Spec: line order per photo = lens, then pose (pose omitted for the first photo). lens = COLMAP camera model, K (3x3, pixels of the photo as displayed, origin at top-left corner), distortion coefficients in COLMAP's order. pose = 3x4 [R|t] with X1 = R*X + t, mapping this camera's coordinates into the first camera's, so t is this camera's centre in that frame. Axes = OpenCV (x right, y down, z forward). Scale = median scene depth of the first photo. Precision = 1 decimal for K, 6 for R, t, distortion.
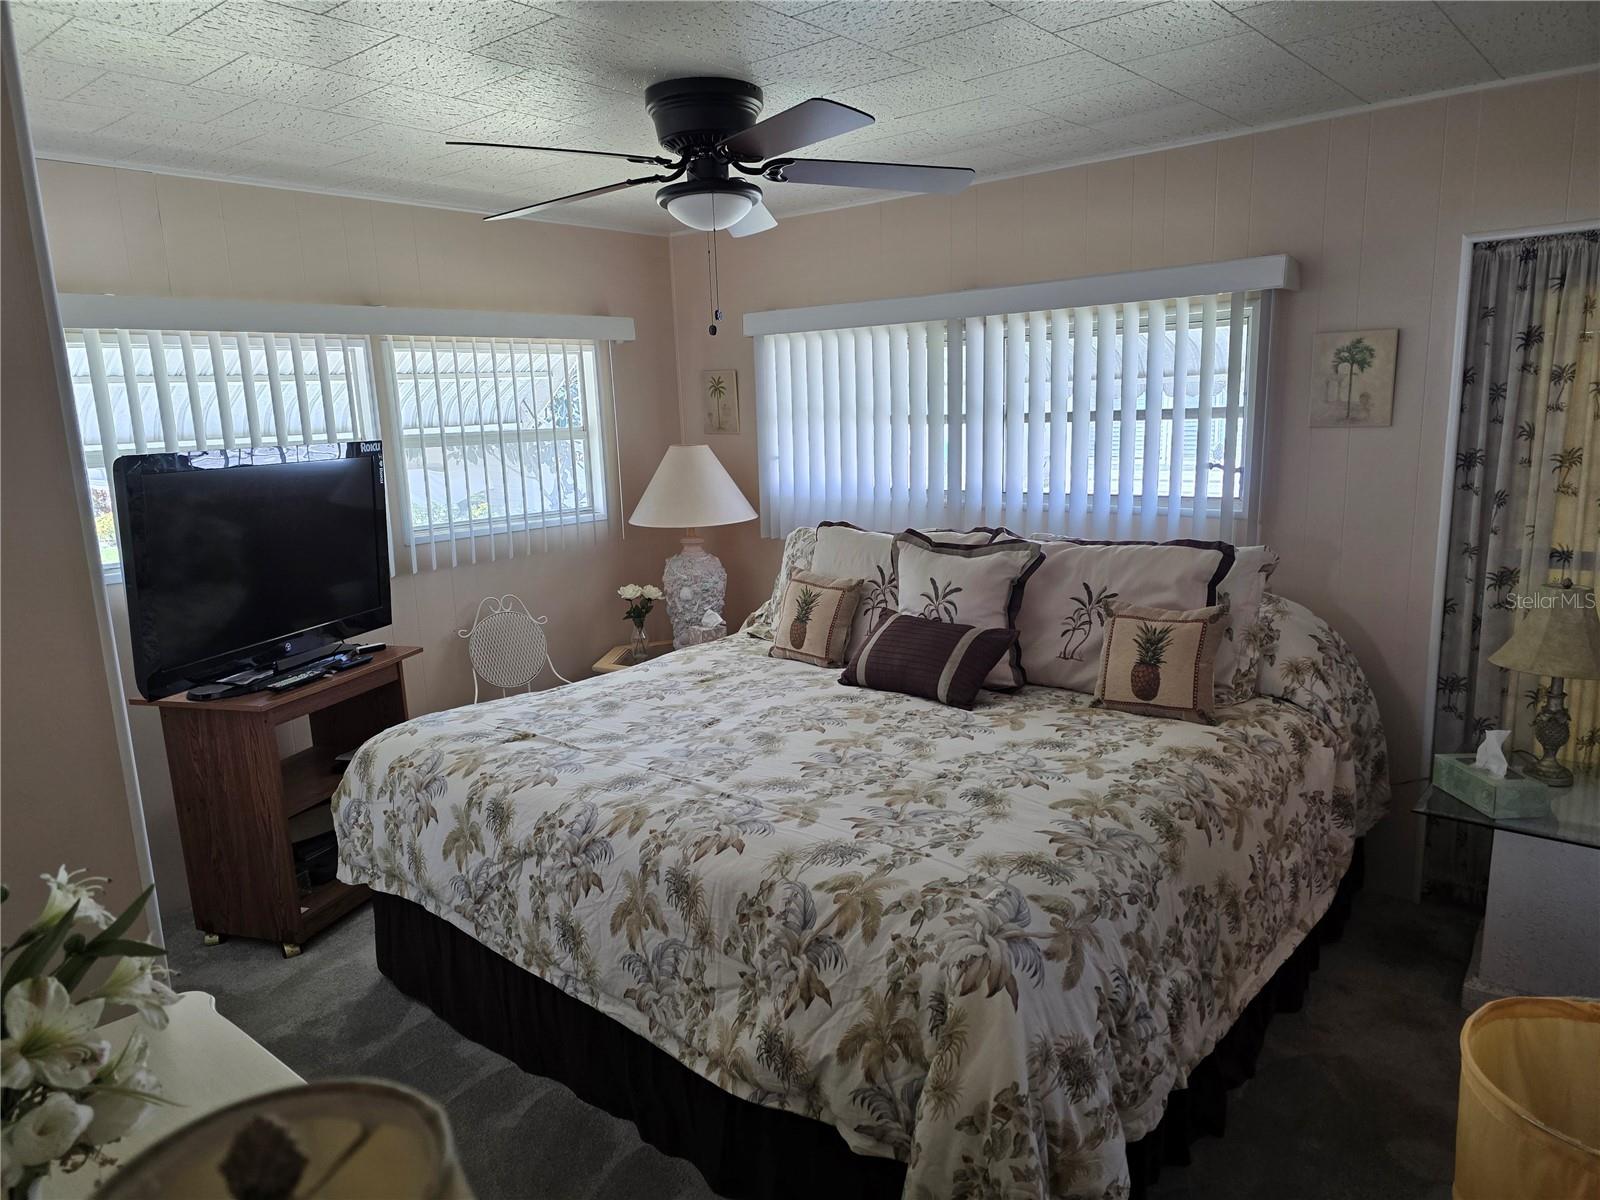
lens RADIAL K [[1068.9, 0, 805.5], [0, 1068.9, 601.3], [0, 0, 1]] dist [0.094756, -0.109082]
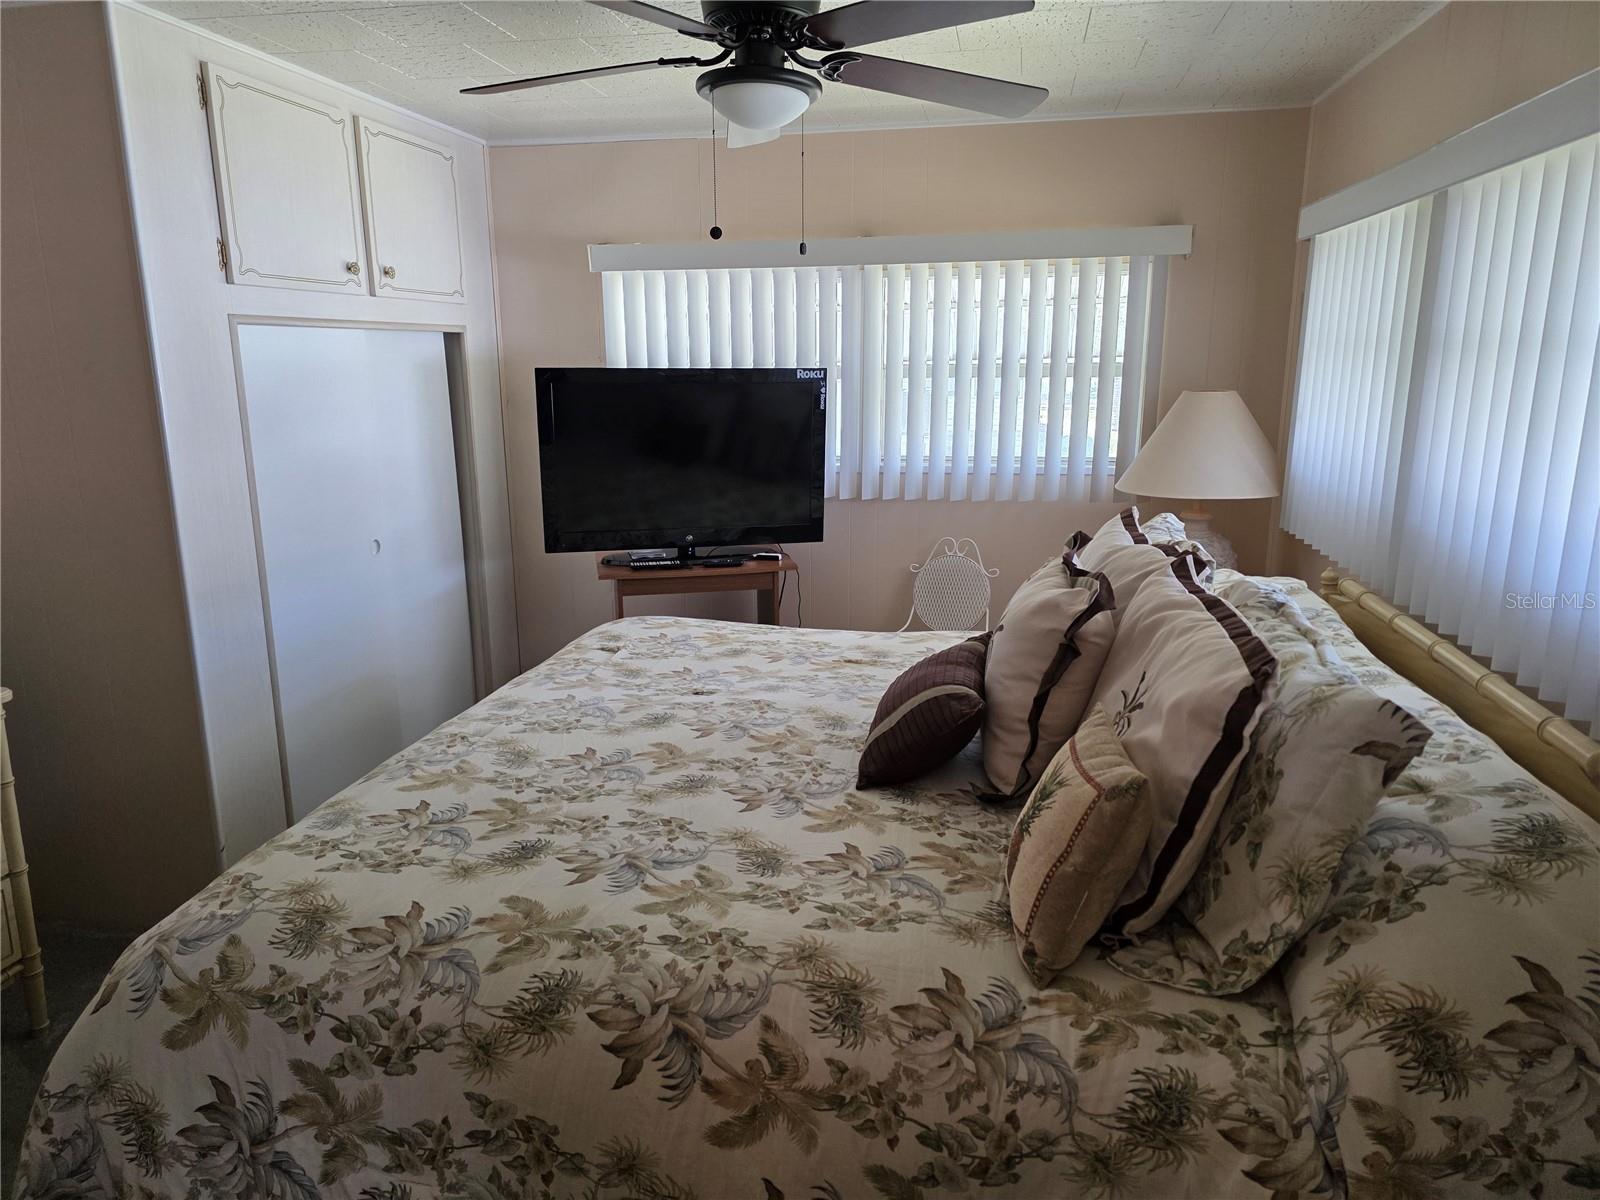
lens RADIAL K [[1066.5, 0, 796.5], [0, 1066.5, 589.4], [0, 0, 1]] dist [0.061871, -0.053008]
pose [[0.481544, 0.221027, -0.848094, 0.712588], [-0.172227, 0.972674, 0.155704, -0.128821], [0.859333, 0.071087, 0.506452, 0.620209]]
